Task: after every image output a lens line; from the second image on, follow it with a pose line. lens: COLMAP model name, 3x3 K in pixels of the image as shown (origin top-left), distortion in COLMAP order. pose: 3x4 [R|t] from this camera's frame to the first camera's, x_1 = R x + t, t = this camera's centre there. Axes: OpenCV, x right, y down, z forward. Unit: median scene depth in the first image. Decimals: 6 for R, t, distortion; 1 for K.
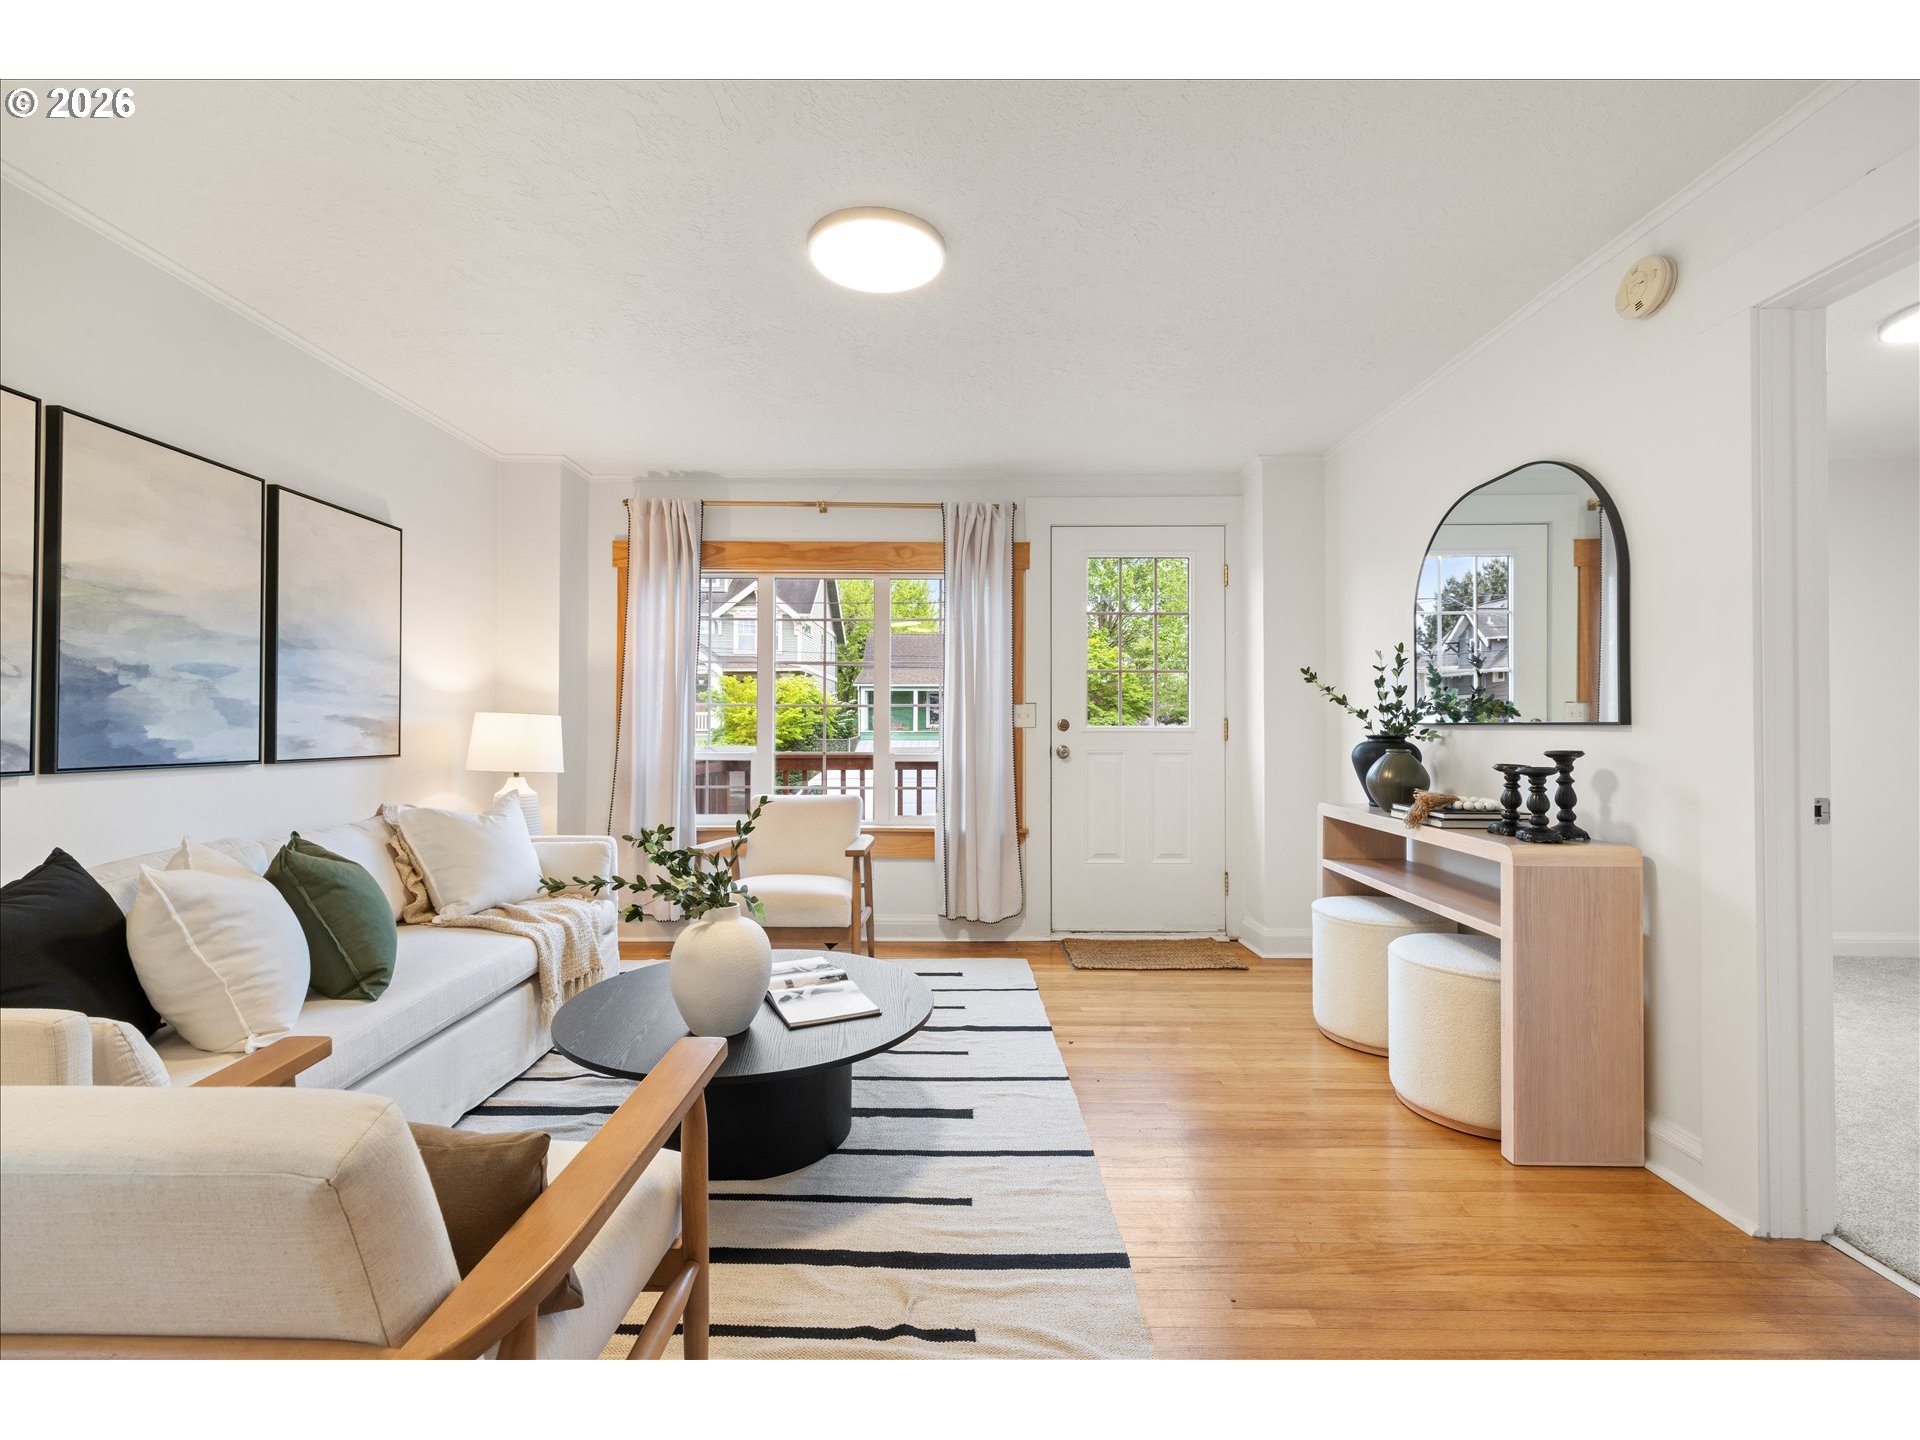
lens RADIAL K [[867.7, 0, 929.0], [0, 867.7, 714.7], [0, 0, 1]] dist [0.000737, -0.000105]
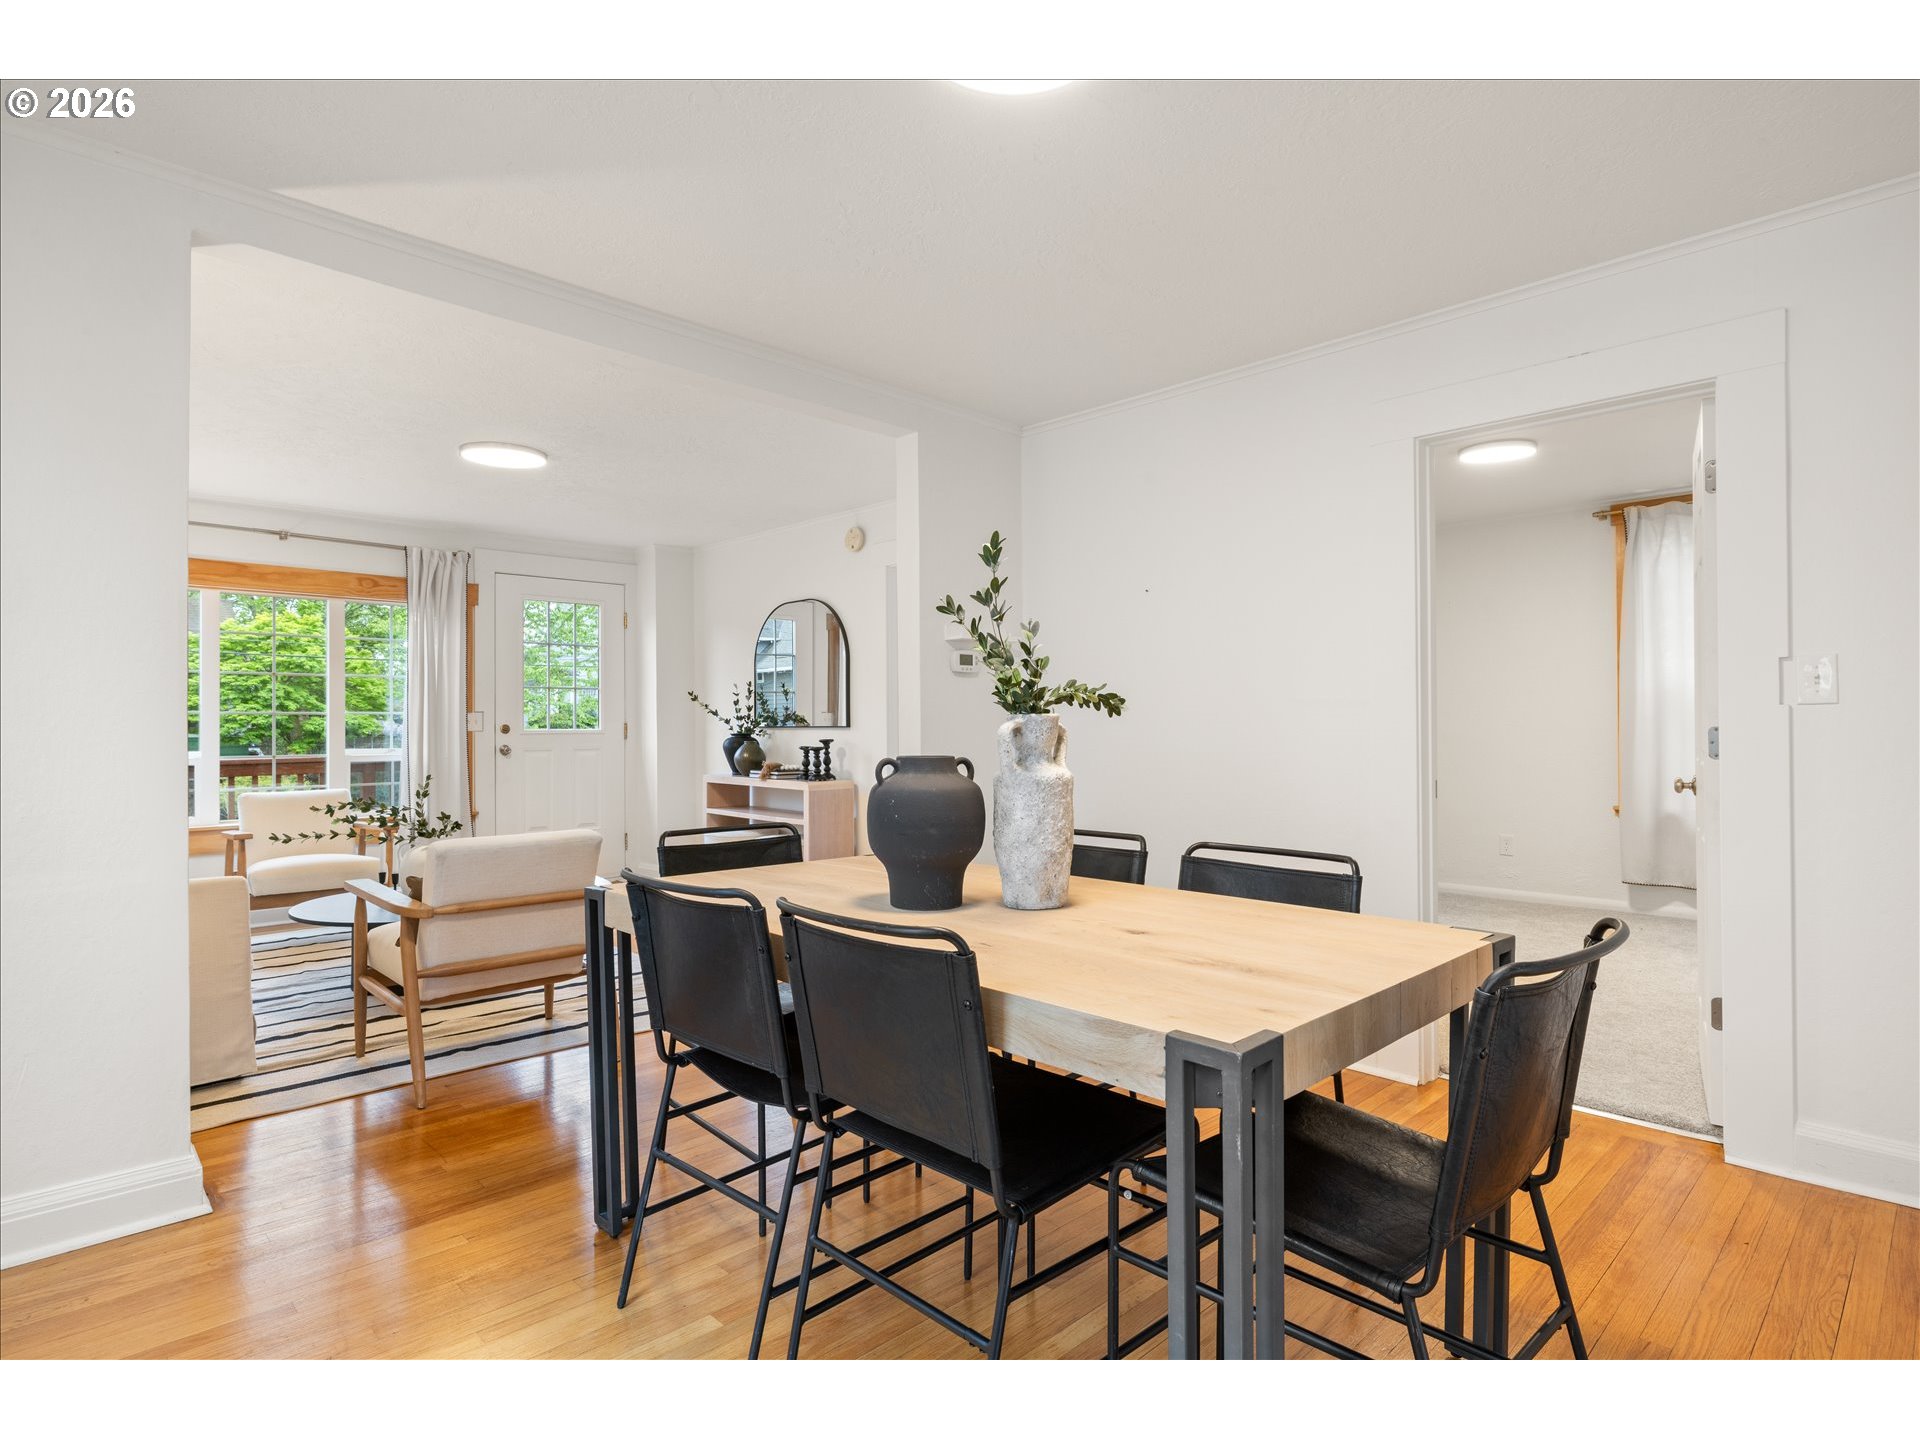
lens RADIAL K [[995.3, 0, 960.0], [0, 995.3, 720.0], [0, 0, 1]] dist [-0.001935, -0.000258]
pose [[0.708918, -0.002298, 0.705287, -0.591705], [-0.002321, 0.999982, 0.005591, -0.016204], [-0.705287, -0.005601, 0.708900, -0.752322]]
